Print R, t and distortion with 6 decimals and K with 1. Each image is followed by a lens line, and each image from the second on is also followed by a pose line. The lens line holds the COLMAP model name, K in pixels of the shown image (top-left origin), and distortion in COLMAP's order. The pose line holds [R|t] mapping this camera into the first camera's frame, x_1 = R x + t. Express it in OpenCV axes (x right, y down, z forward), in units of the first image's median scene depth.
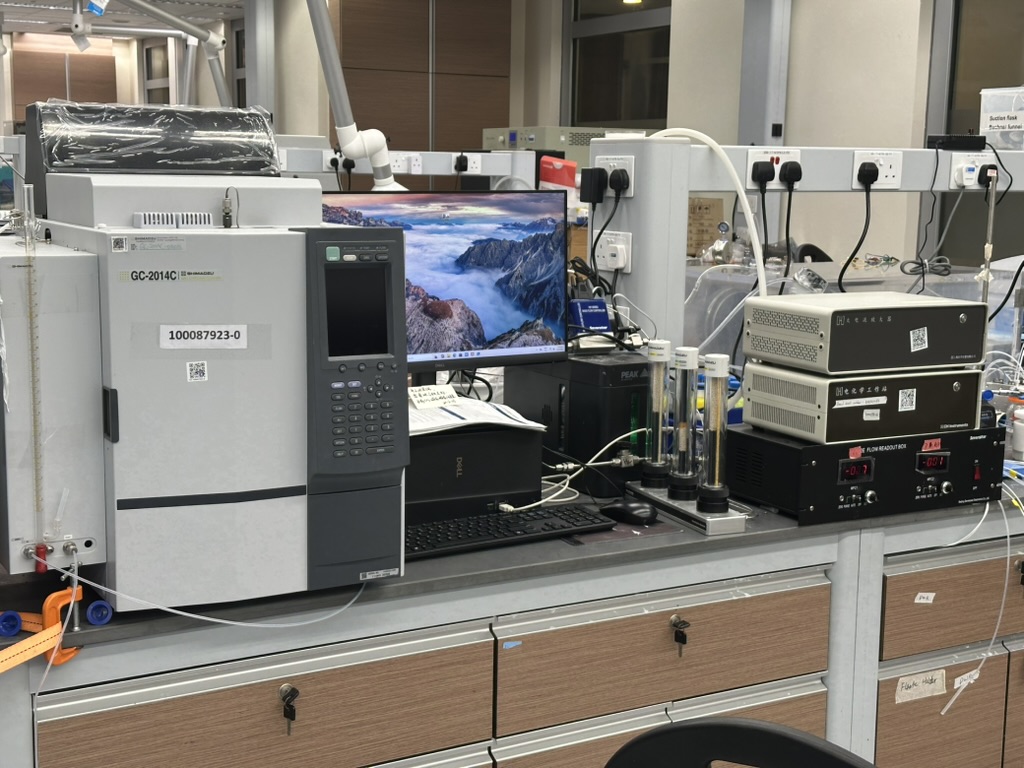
lens RADIAL K [[1420.7, 0, 512.3], [0, 1420.7, 385.4], [0, 0, 1]] dist [0.009225, 0.000000]
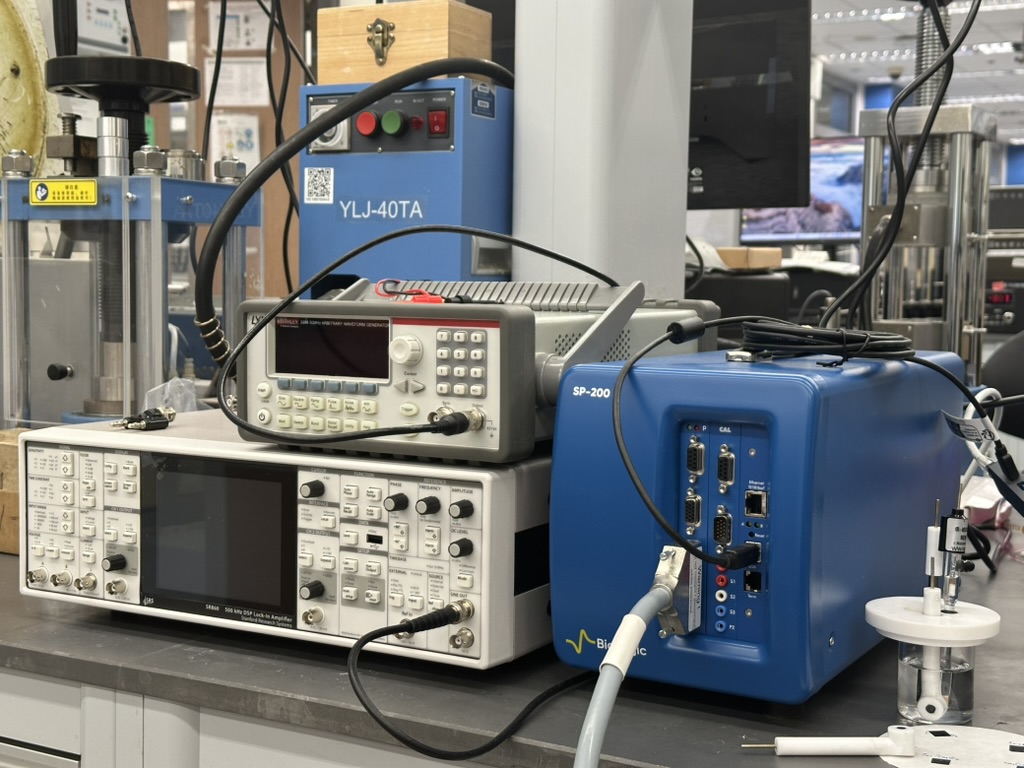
lens RADIAL K [[1420.7, 0, 512.2], [0, 1420.7, 384.4], [0, 0, 1]] dist [0.009225, 0.000000]
pose [[0.514216, 0.051492, -0.856114, 1.215621], [-0.133643, 0.990814, -0.020677, 0.239469], [0.847185, 0.125046, 0.516374, -0.162285]]
